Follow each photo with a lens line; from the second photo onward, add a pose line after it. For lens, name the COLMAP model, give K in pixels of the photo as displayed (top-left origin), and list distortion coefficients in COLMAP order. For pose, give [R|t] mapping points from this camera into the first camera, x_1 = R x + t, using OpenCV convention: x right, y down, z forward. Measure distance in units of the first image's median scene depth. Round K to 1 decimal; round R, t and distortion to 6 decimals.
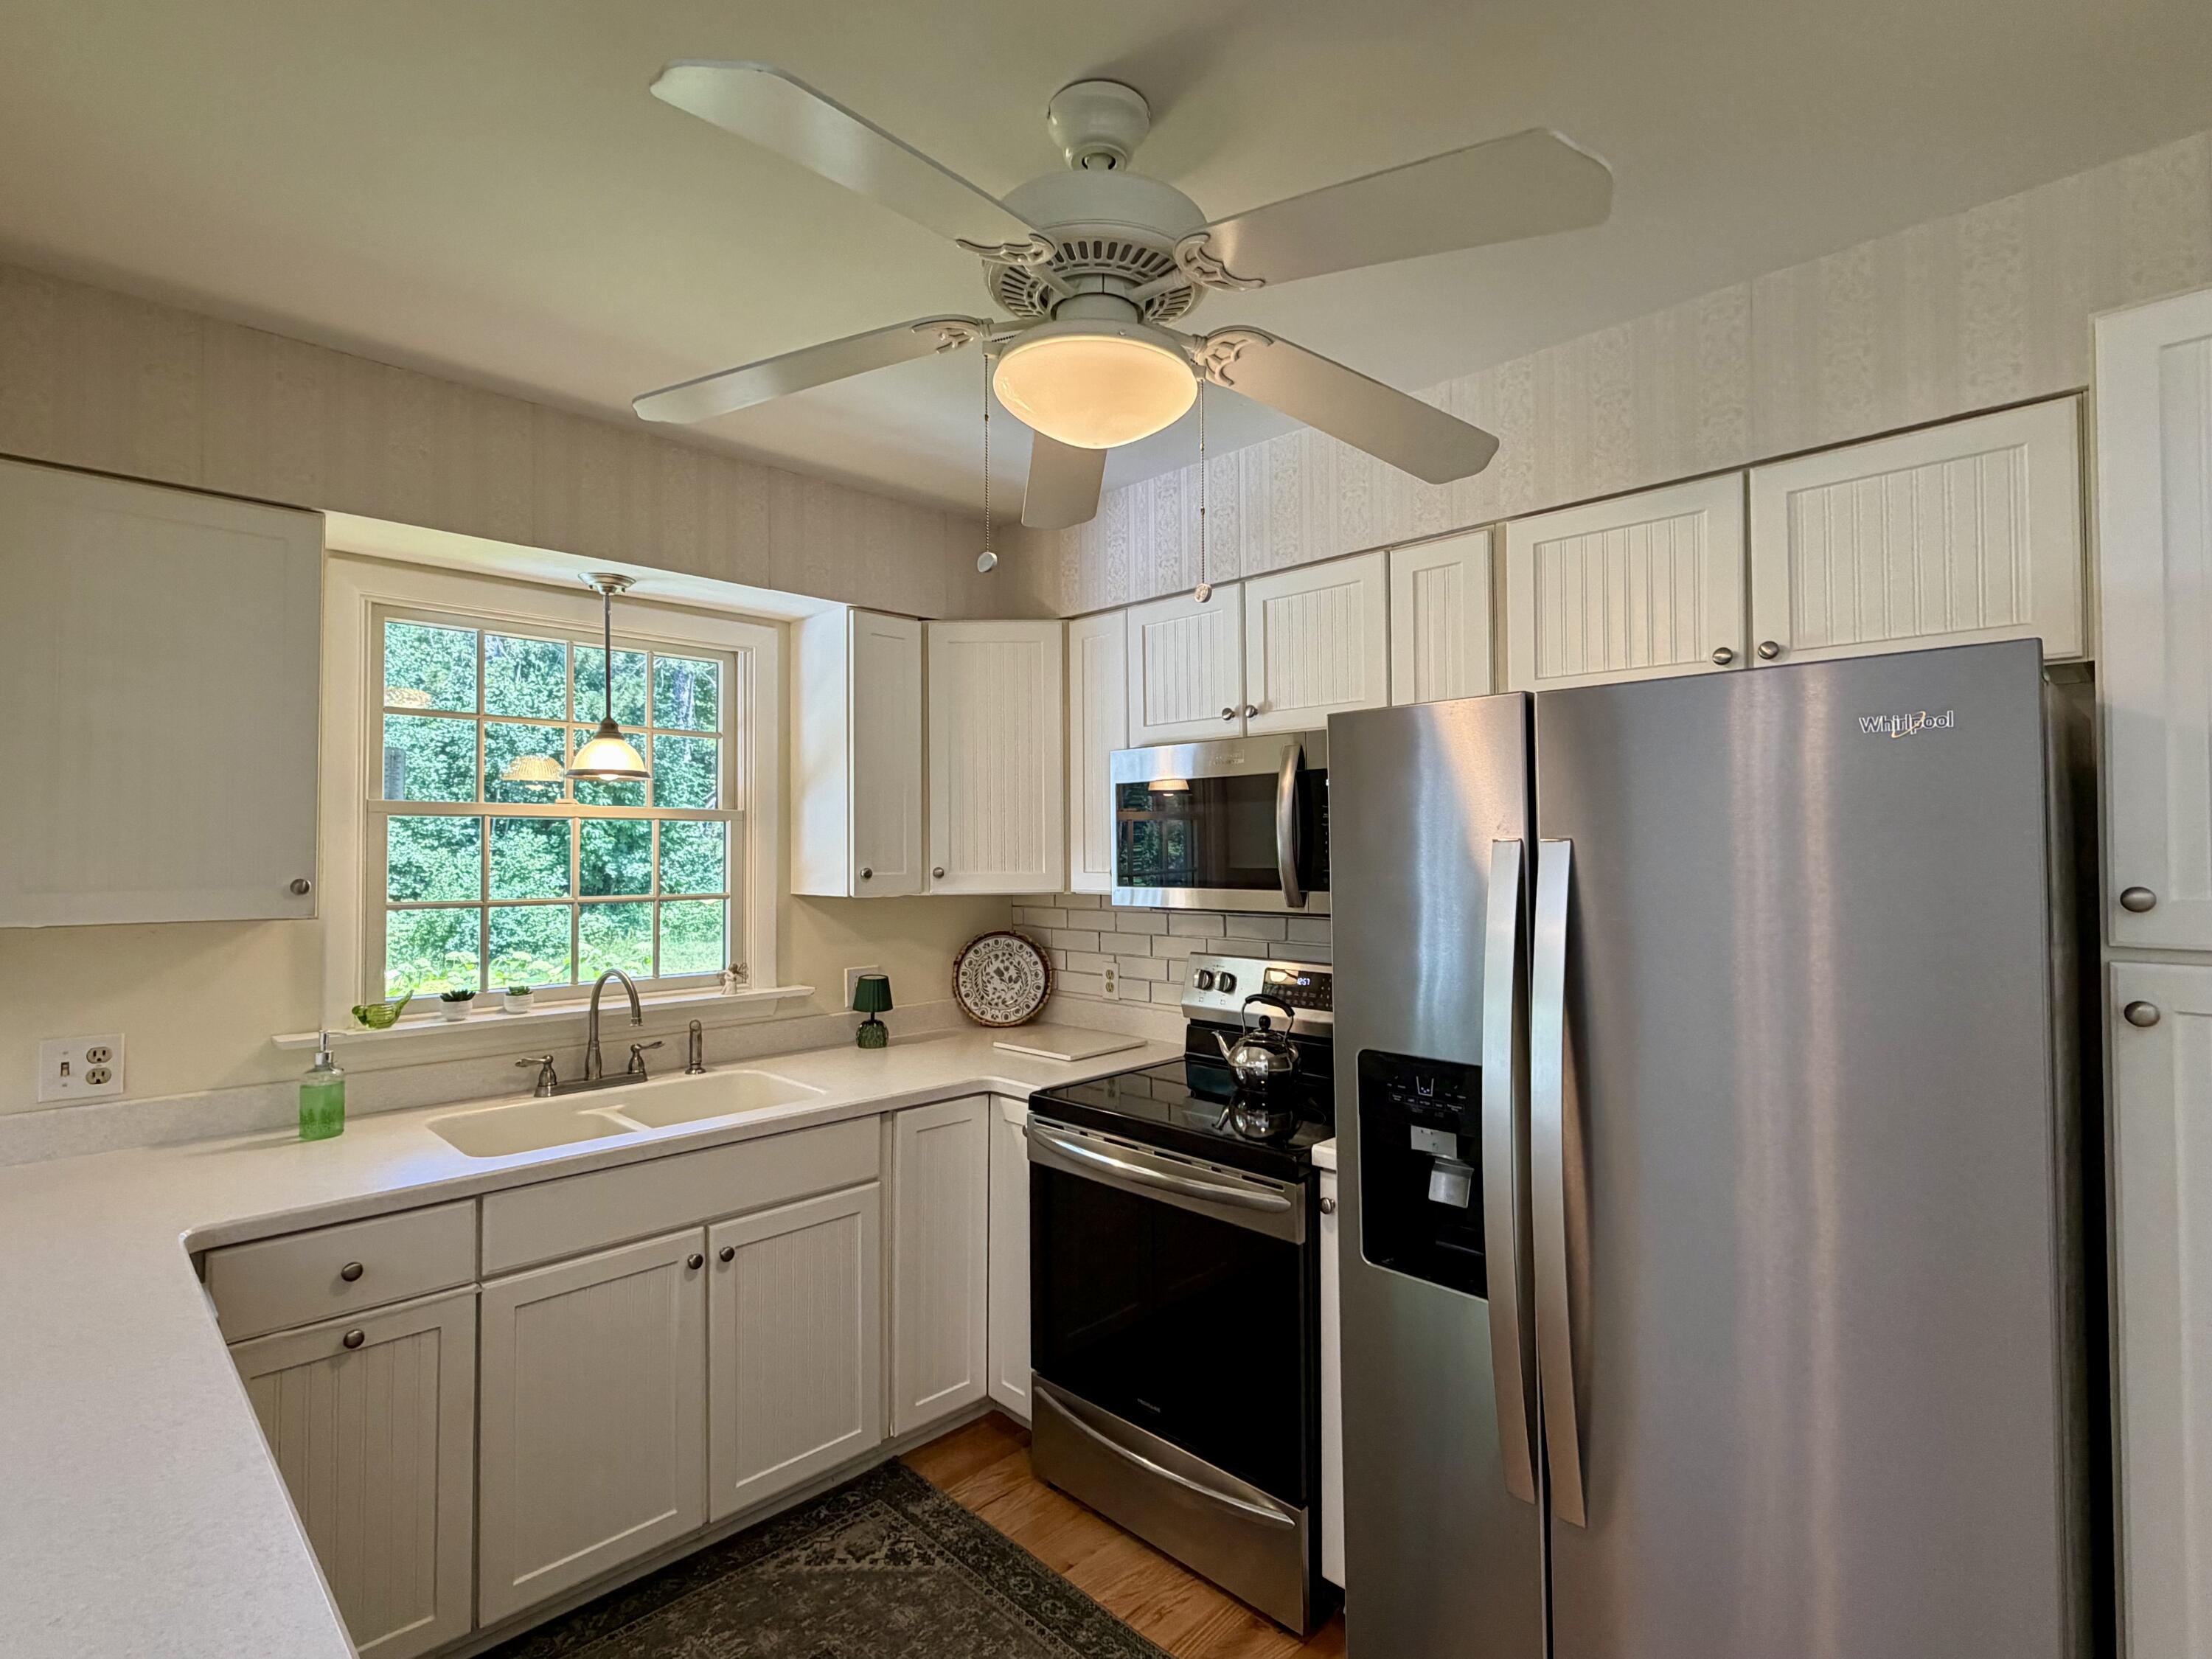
lens RADIAL K [[1075.7, 0, 1102.5], [0, 1075.7, 831.2], [0, 0, 1]] dist [0.001695, 0.000306]
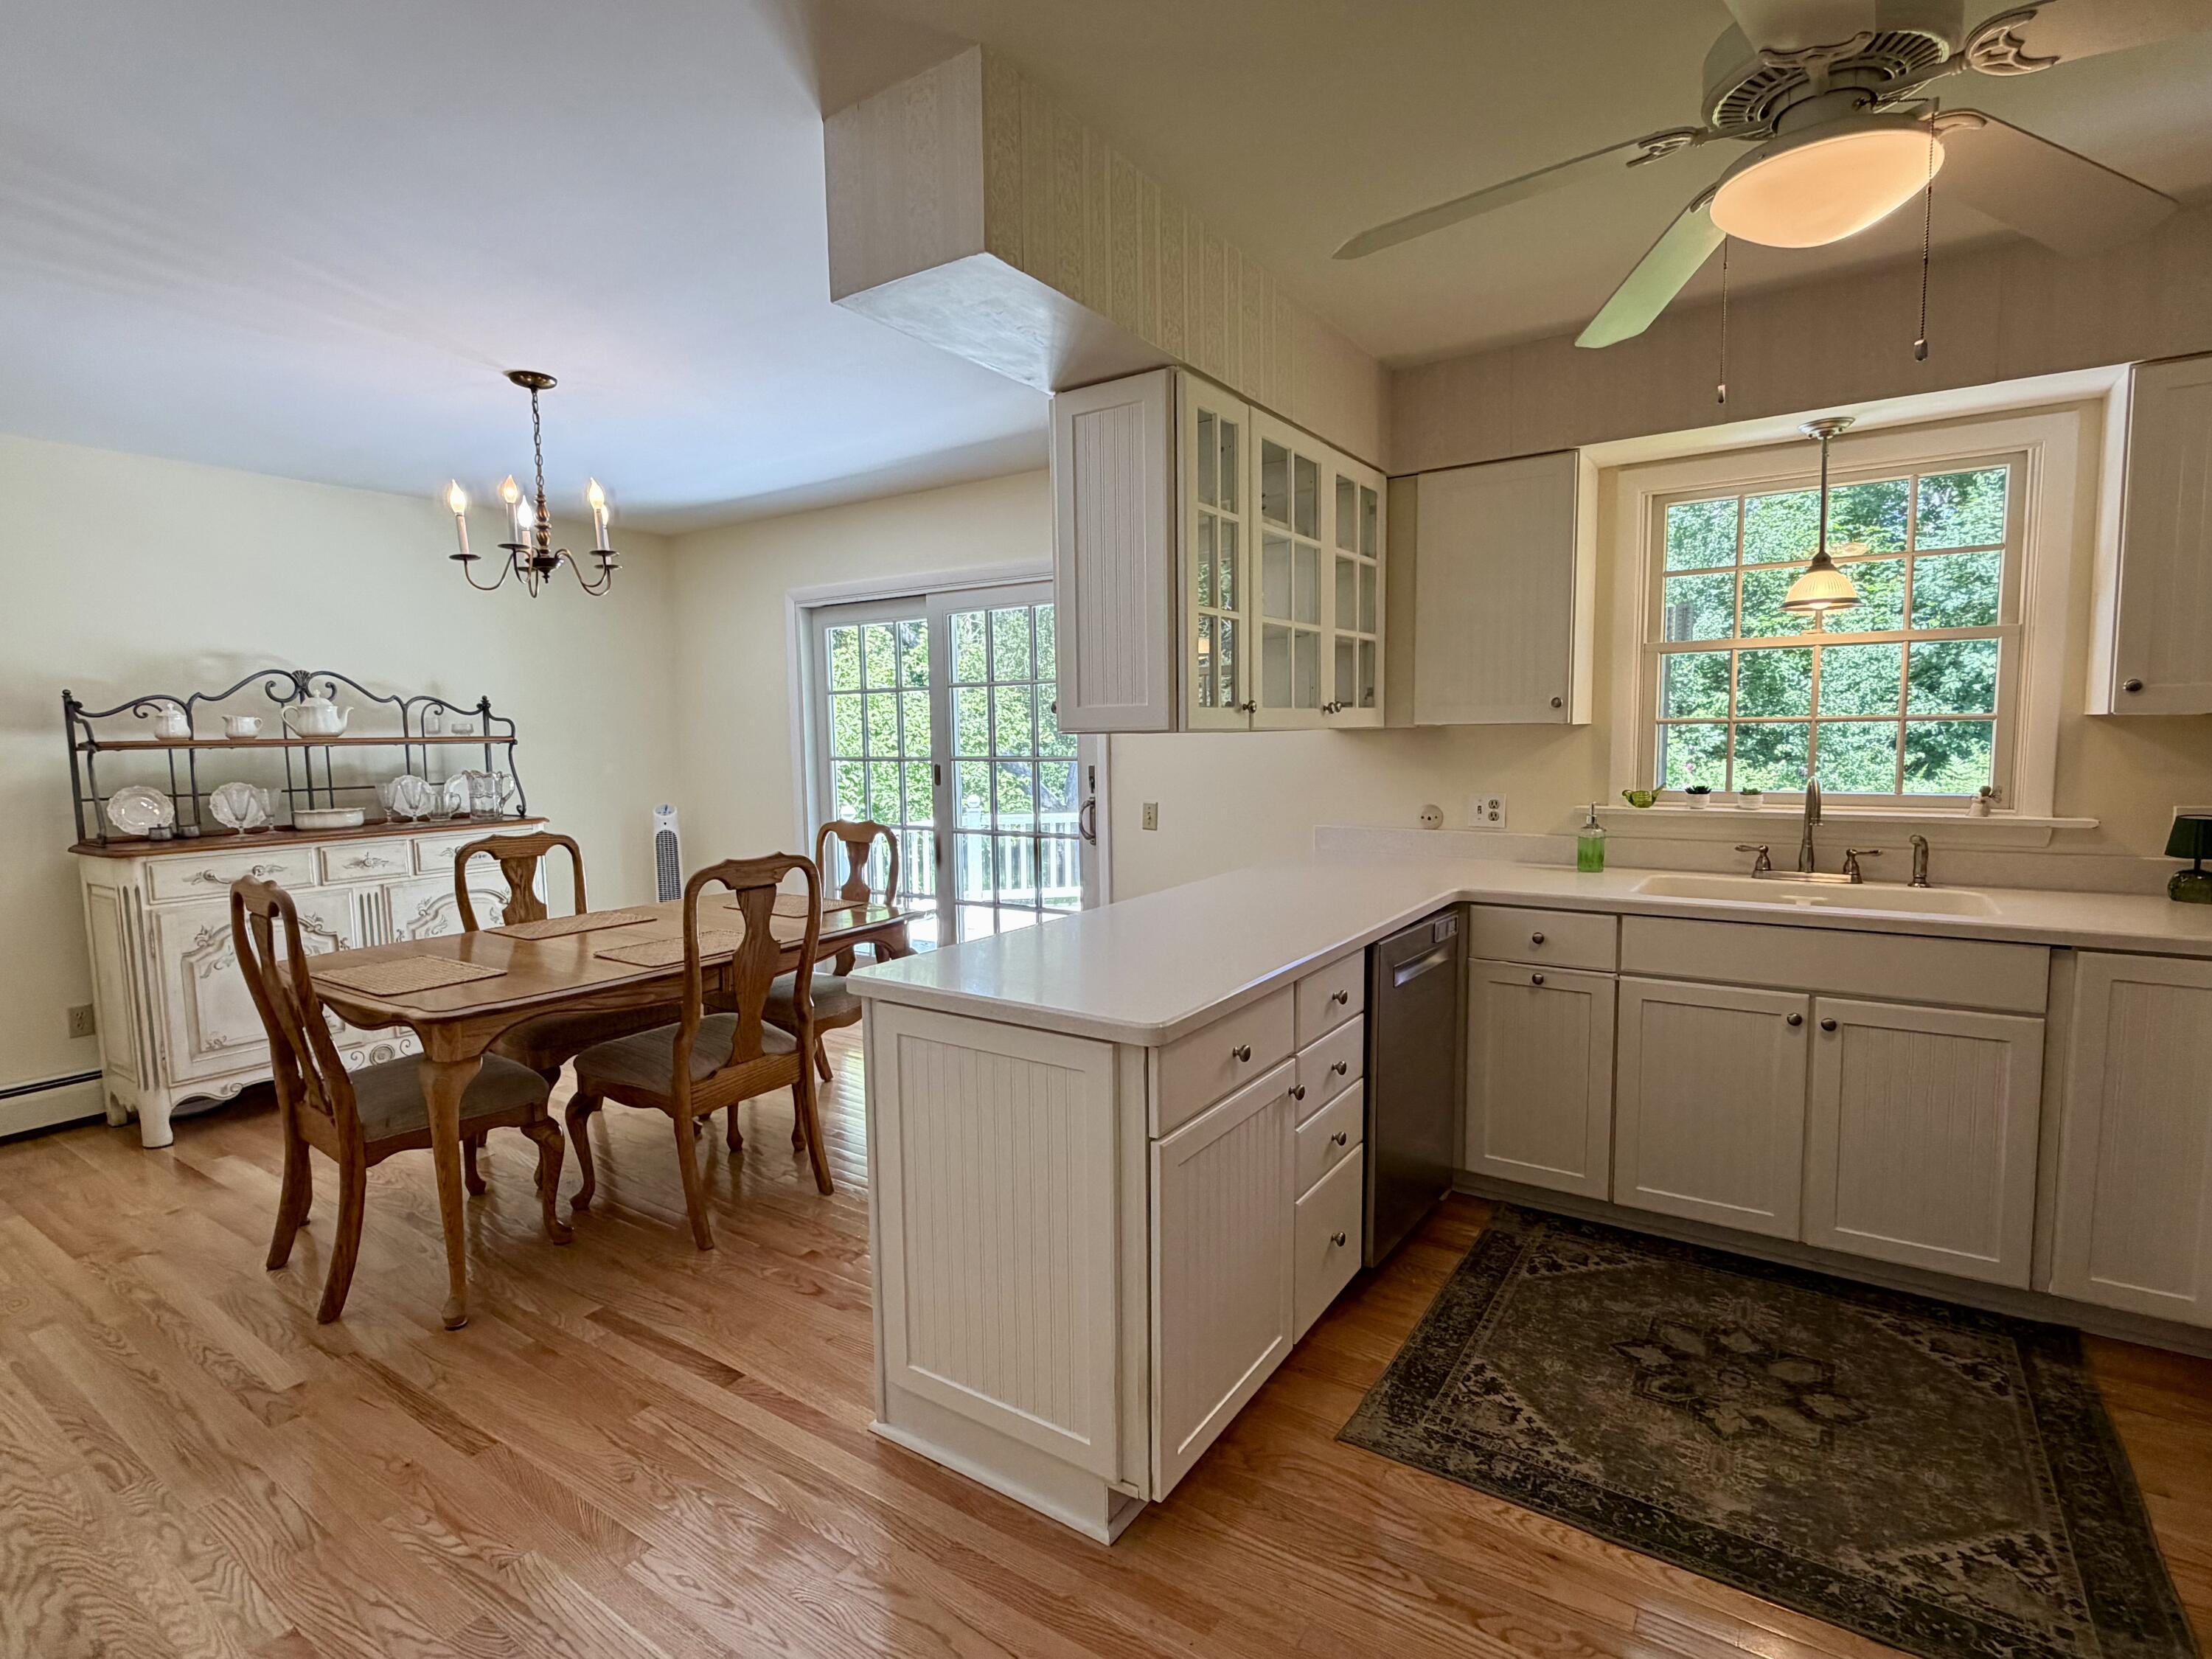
lens RADIAL K [[1079.2, 0, 1107.5], [0, 1079.2, 832.4], [0, 0, 1]] dist [0.000309, 0.000216]
pose [[0.194782, 0.090827, -0.976632, 0.508879], [0.032855, 0.994540, 0.099046, 0.047653], [0.980296, -0.051379, 0.190735, 0.045167]]
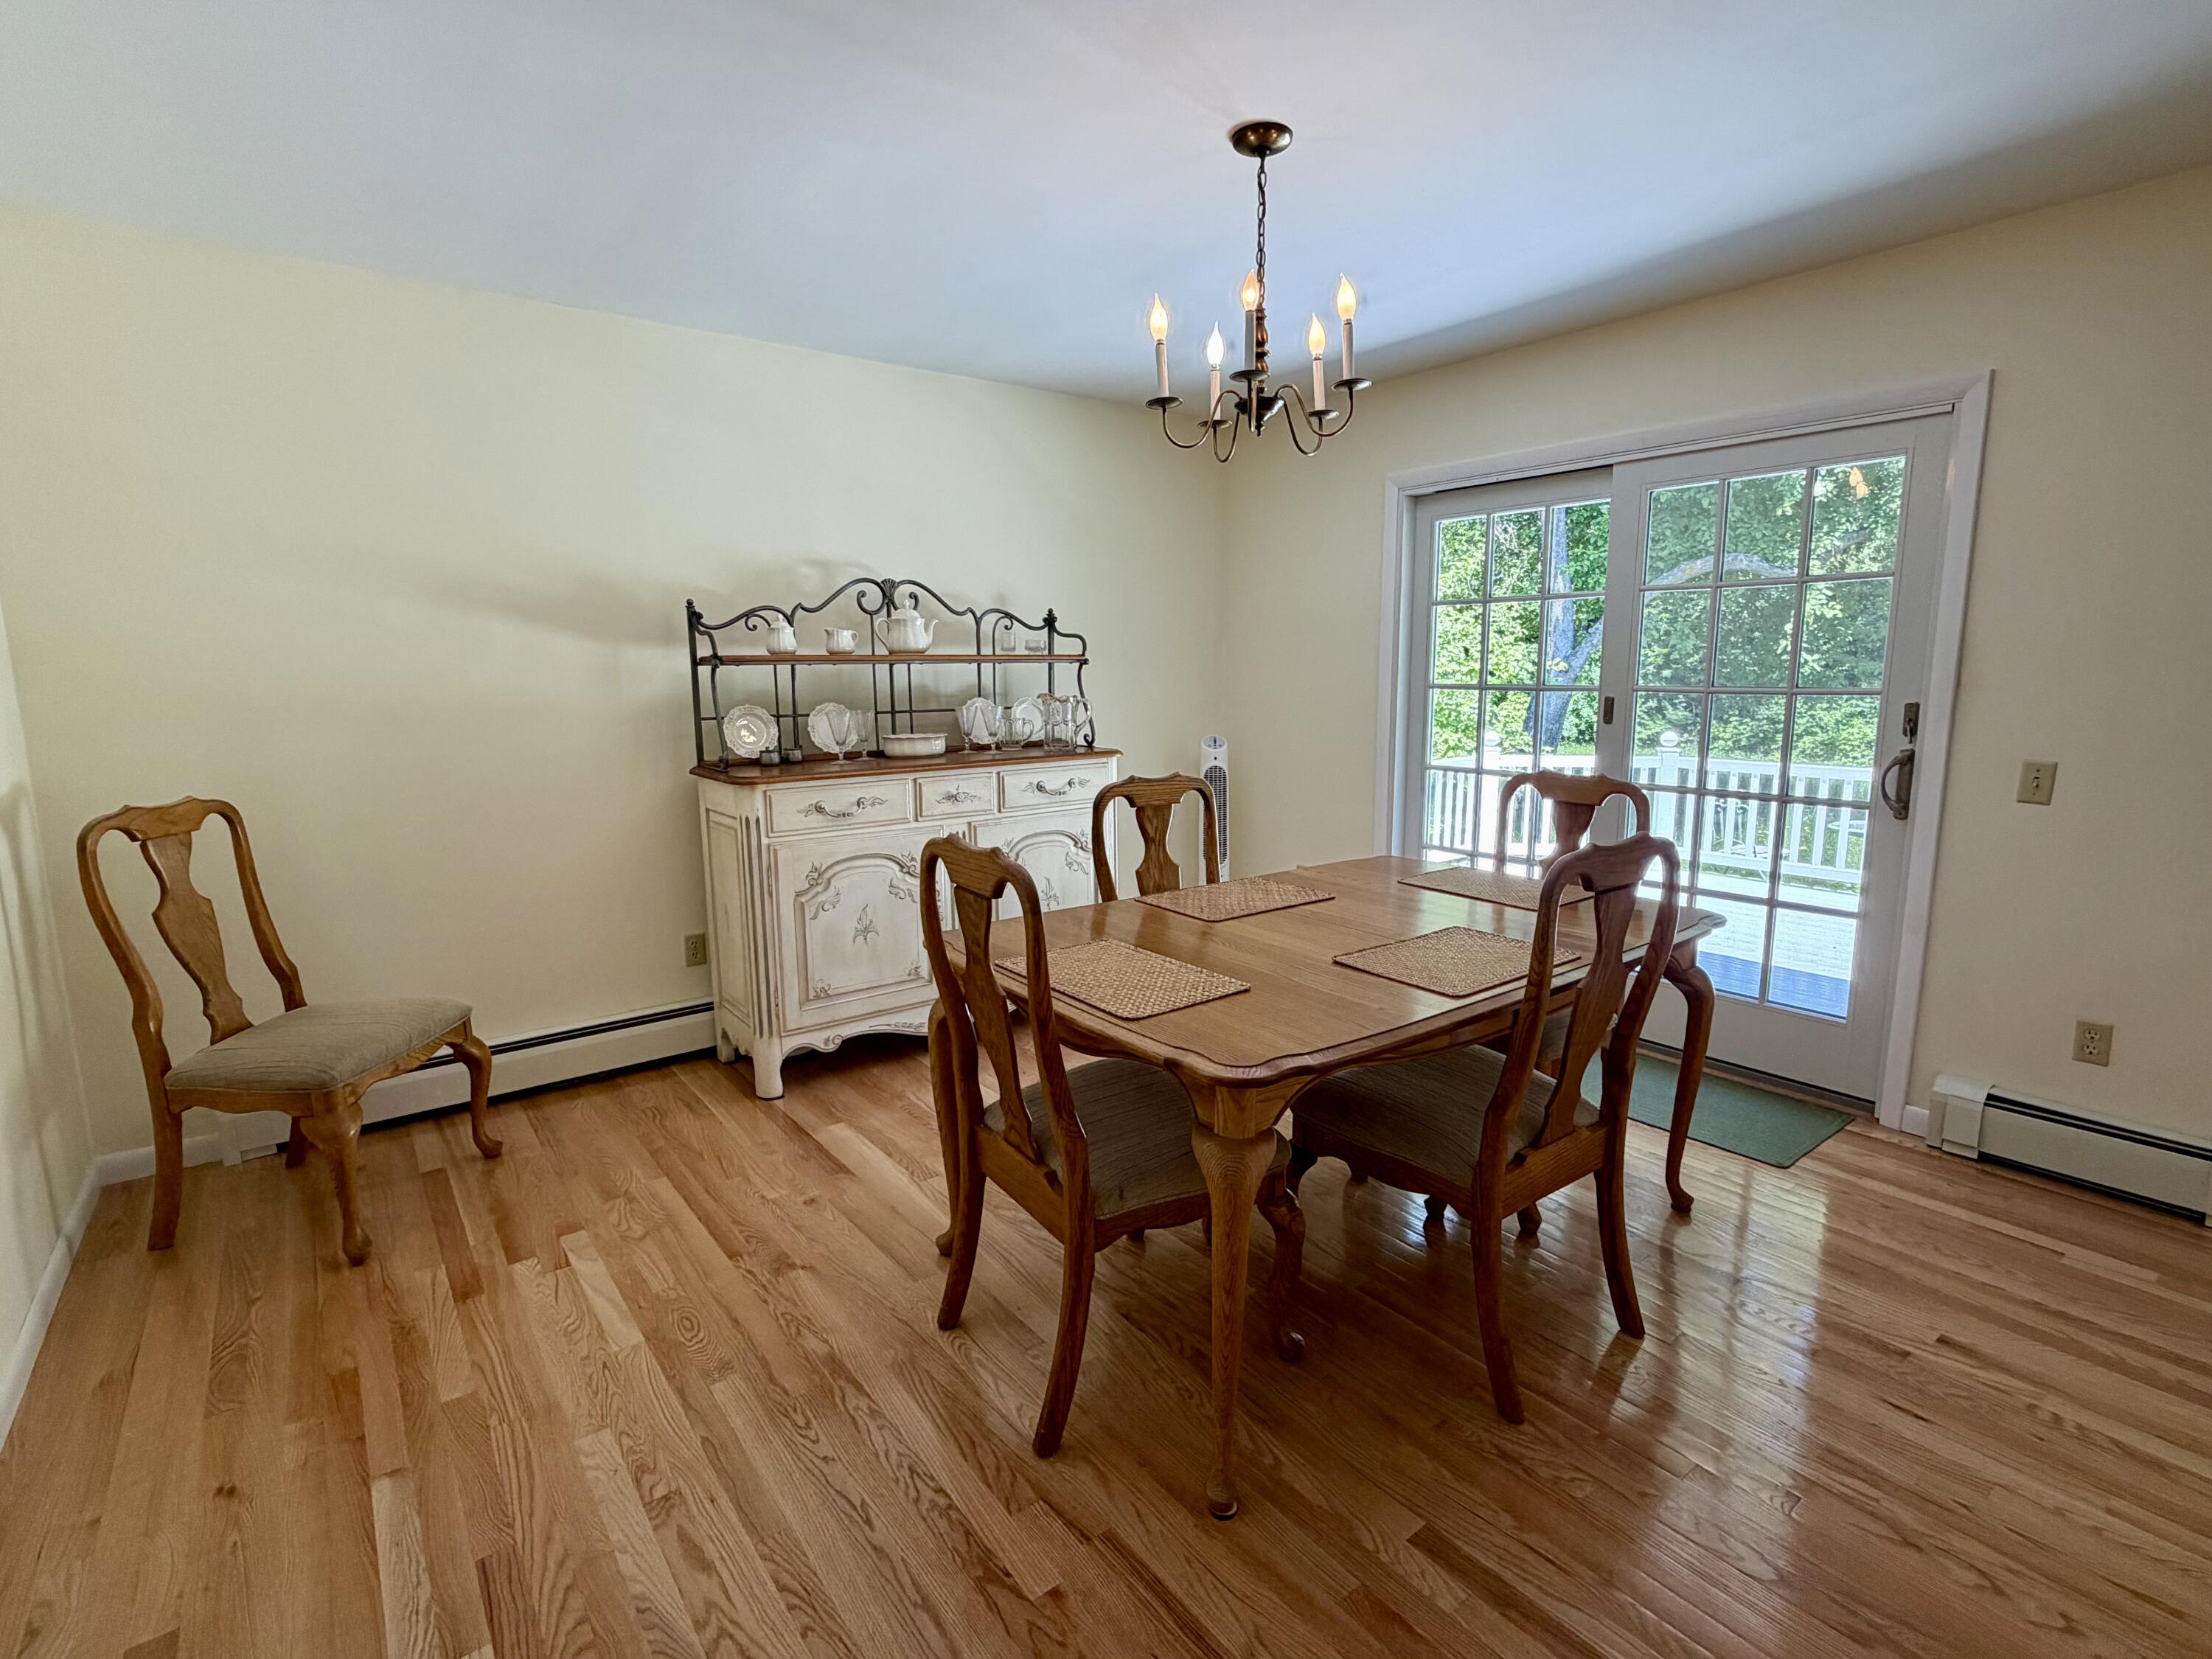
lens RADIAL K [[1055.4, 0, 1106.0], [0, 1055.4, 829.5], [0, 0, 1]] dist [-0.000576, 0.000083]
pose [[-0.133291, 0.157005, -0.978562, 0.065249], [0.026230, 0.987585, 0.154880, 0.048252], [0.990730, -0.005023, -0.135754, -0.349679]]
